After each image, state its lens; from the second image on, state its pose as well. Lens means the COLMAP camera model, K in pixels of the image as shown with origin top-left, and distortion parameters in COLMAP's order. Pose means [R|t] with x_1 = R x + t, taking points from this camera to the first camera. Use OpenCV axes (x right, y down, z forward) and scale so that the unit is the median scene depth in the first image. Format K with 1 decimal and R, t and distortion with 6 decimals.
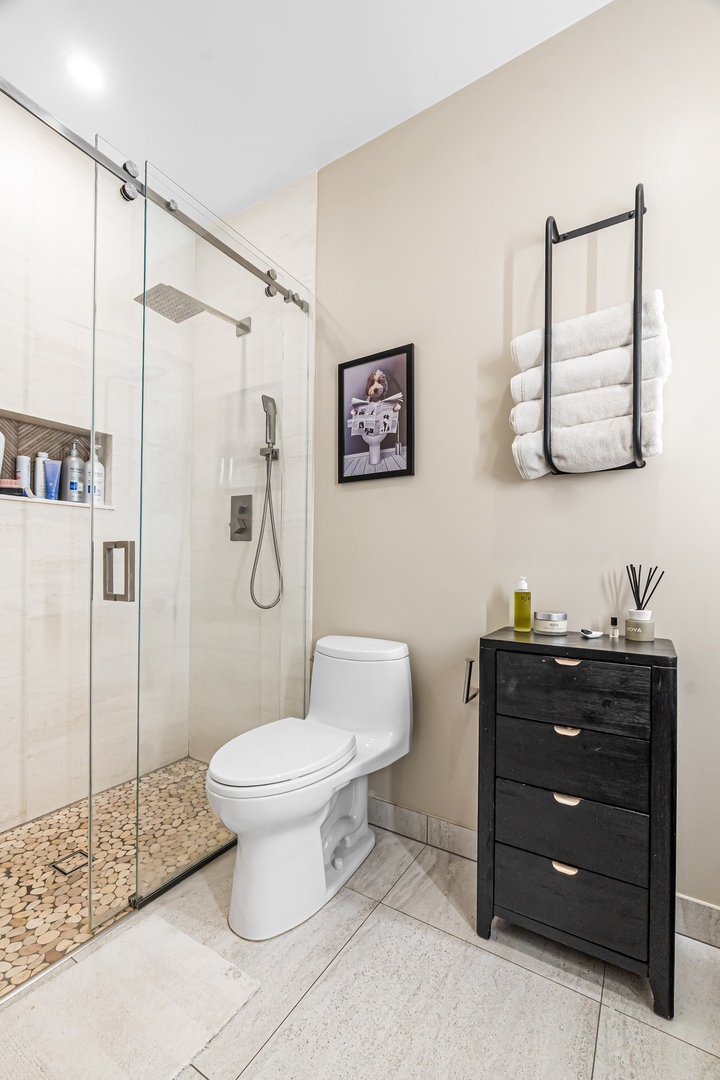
lens RADIAL K [[465.6, 0, 364.3], [0, 465.6, 550.2], [0, 0, 1]] dist [0.001482, -0.000190]
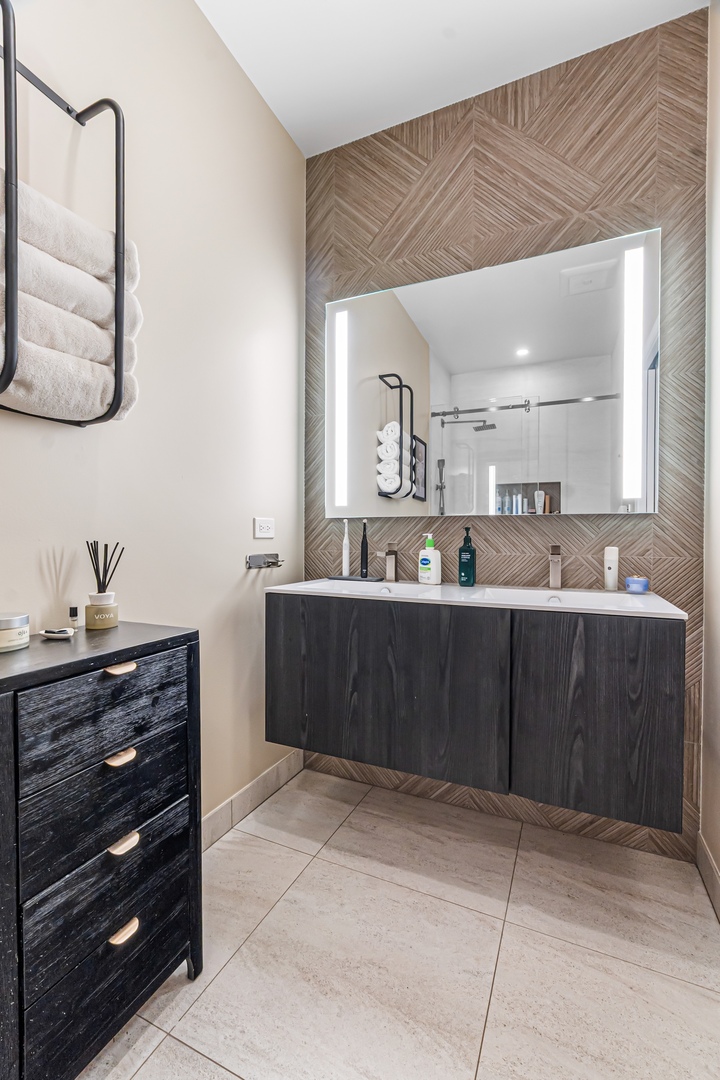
lens RADIAL K [[465.6, 0, 364.1], [0, 465.6, 537.6], [0, 0, 1]] dist [0.001482, -0.000190]
pose [[-0.130297, -0.013879, 0.991378, -0.352371], [-0.031086, 0.999468, 0.009907, 0.000841], [-0.990988, -0.029527, -0.130659, 0.659010]]
